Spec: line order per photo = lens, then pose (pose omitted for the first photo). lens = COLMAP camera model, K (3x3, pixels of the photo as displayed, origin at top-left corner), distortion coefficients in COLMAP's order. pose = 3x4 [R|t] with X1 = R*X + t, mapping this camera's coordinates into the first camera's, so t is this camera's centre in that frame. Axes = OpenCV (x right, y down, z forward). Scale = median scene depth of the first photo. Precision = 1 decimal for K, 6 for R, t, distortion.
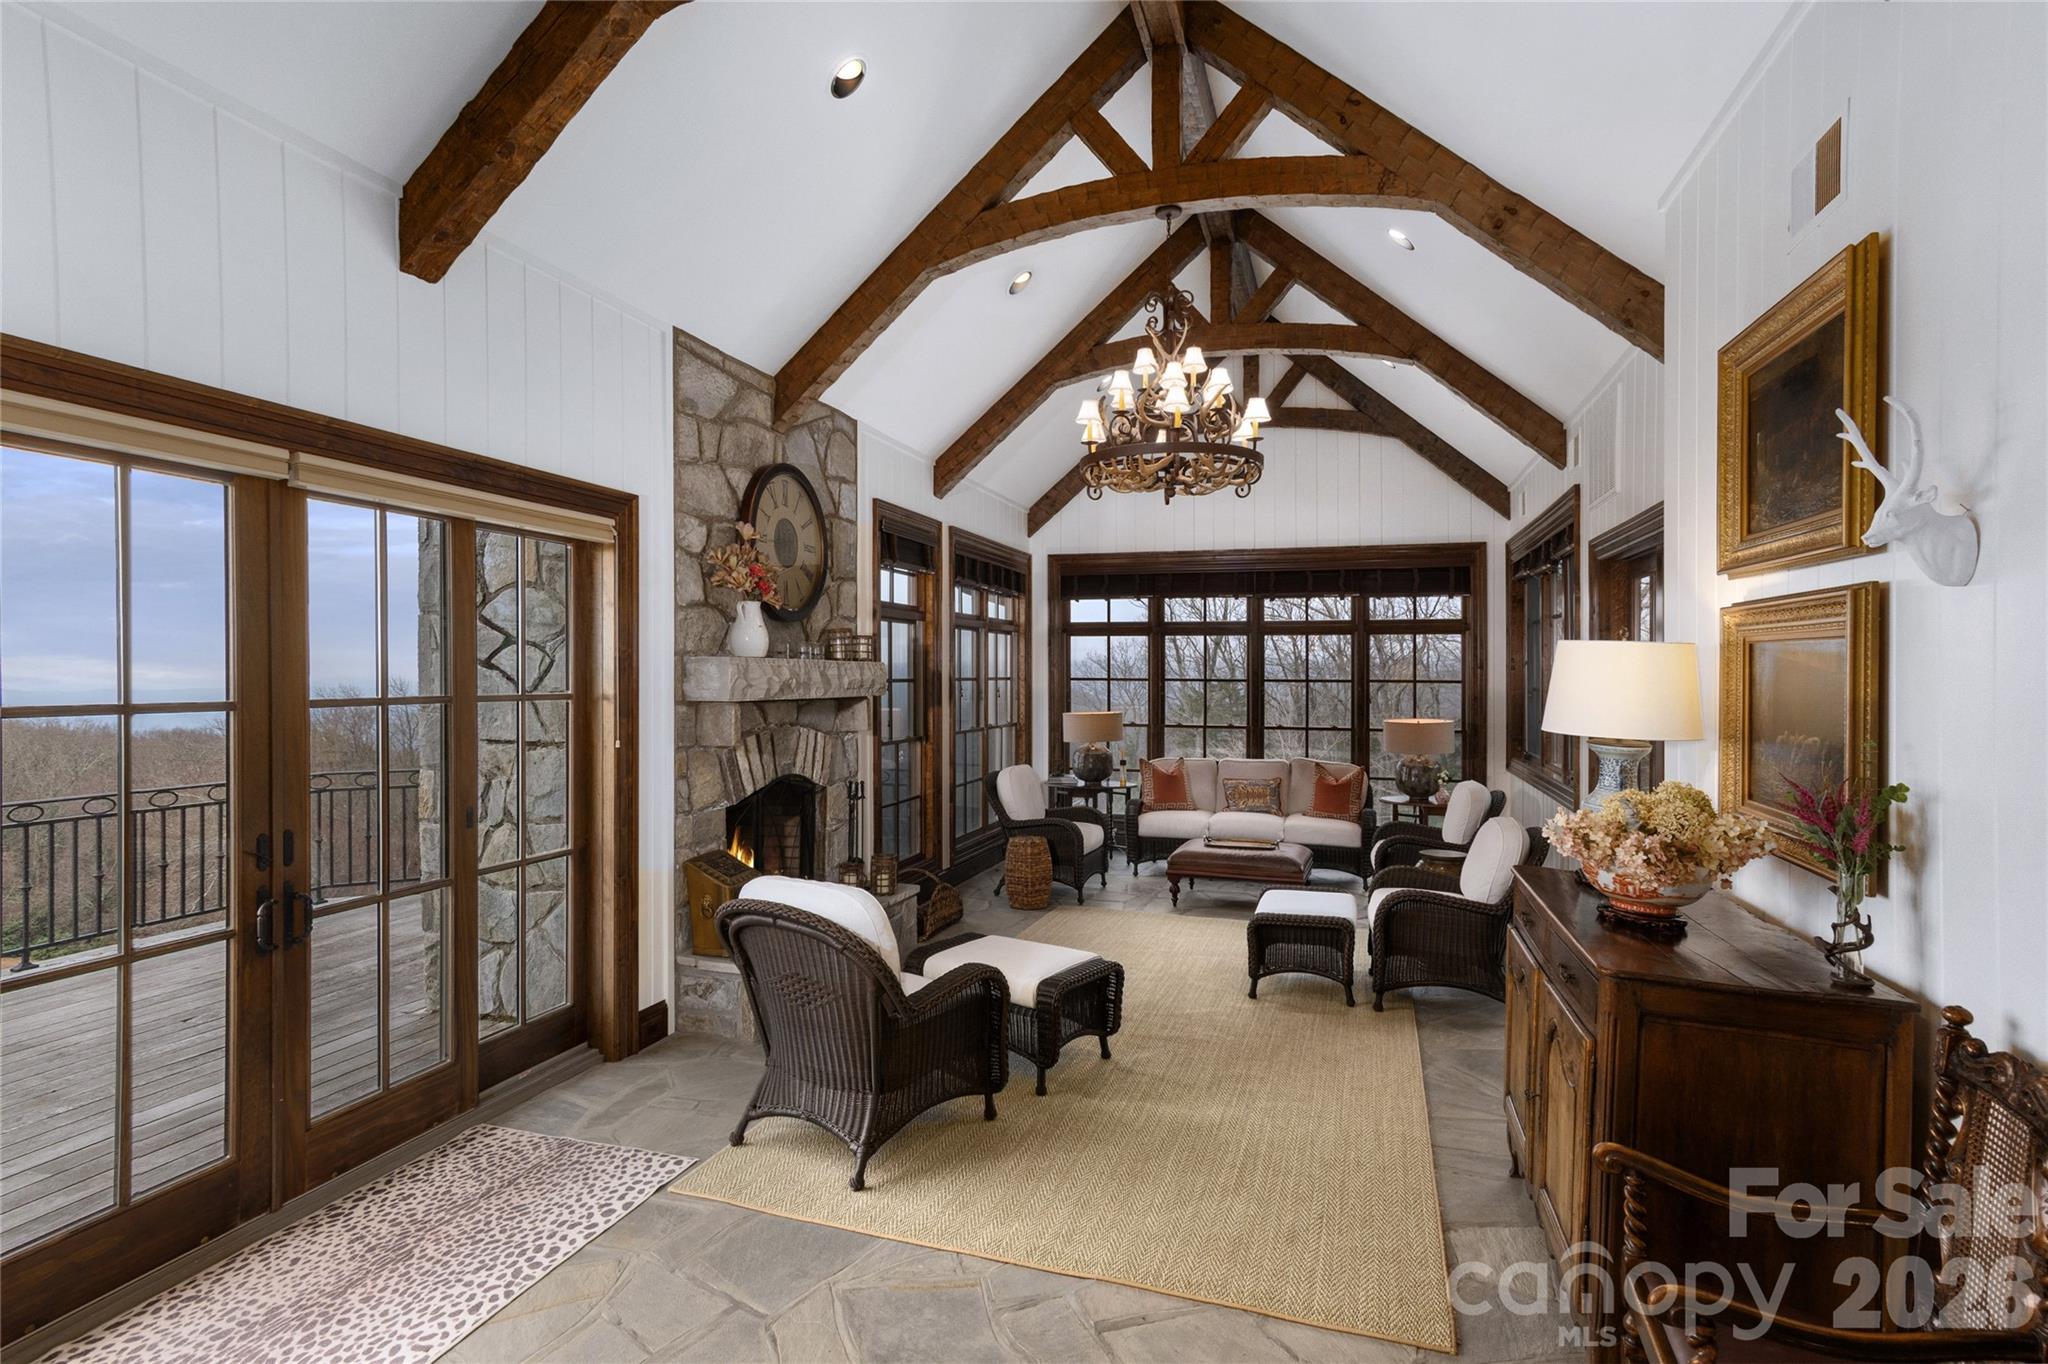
lens RADIAL K [[1064.9, 0, 1039.0], [0, 1064.9, 665.3], [0, 0, 1]] dist [-0.002664, 0.000395]
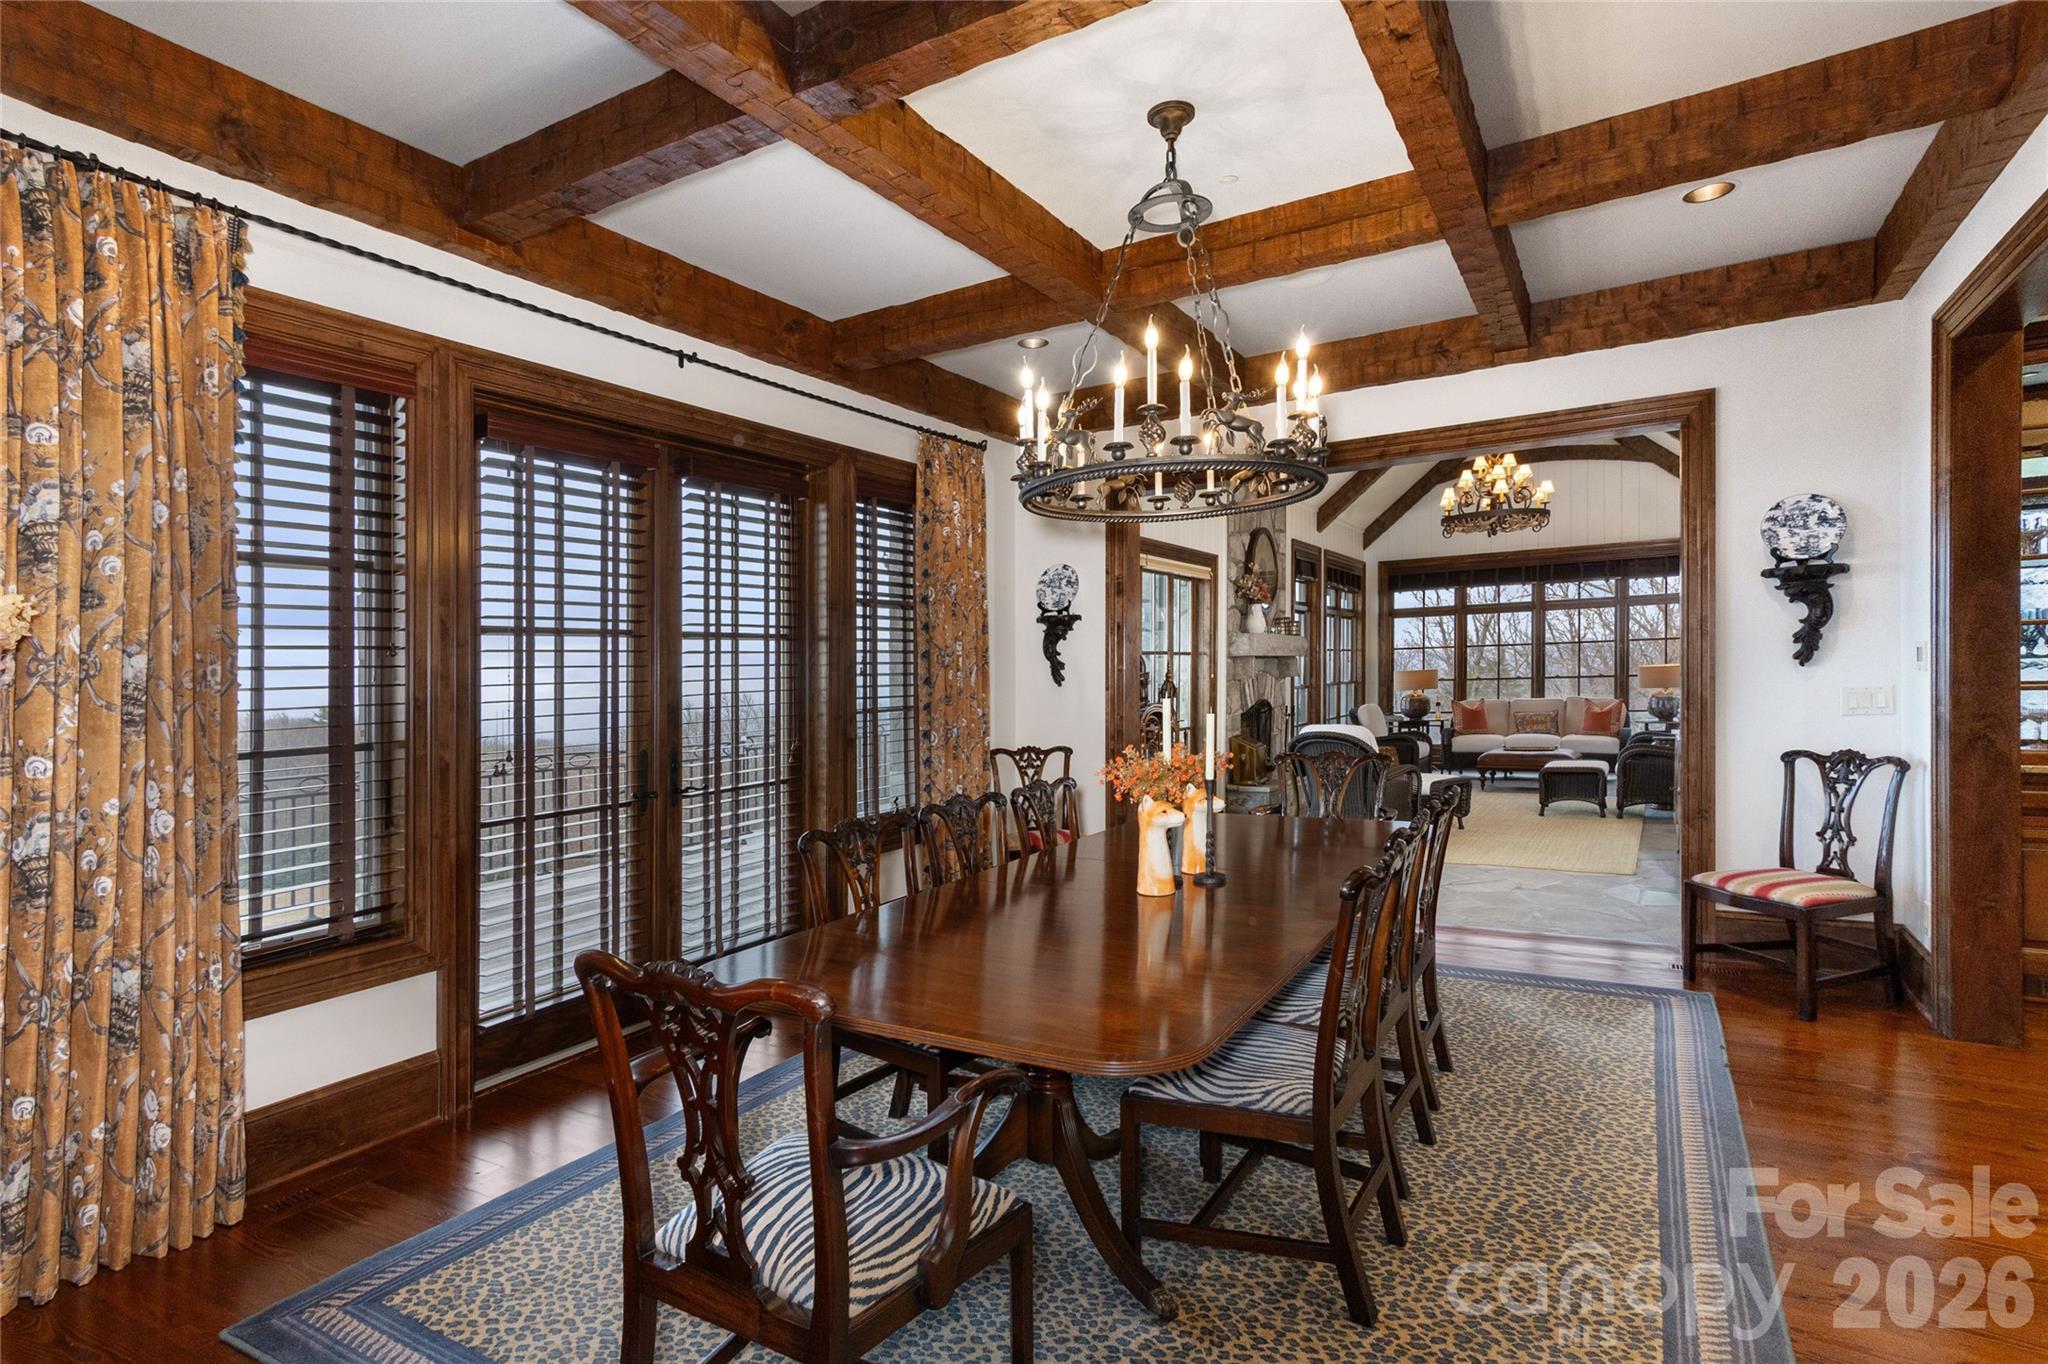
lens RADIAL K [[1064.9, 0, 1028.2], [0, 1064.9, 699.0], [0, 0, 1]] dist [-0.002664, 0.000395]
pose [[0.970234, -0.031596, -0.240100, -0.140509], [0.039815, 0.998773, 0.029456, 0.024983], [0.238875, -0.038139, 0.970301, -0.649219]]
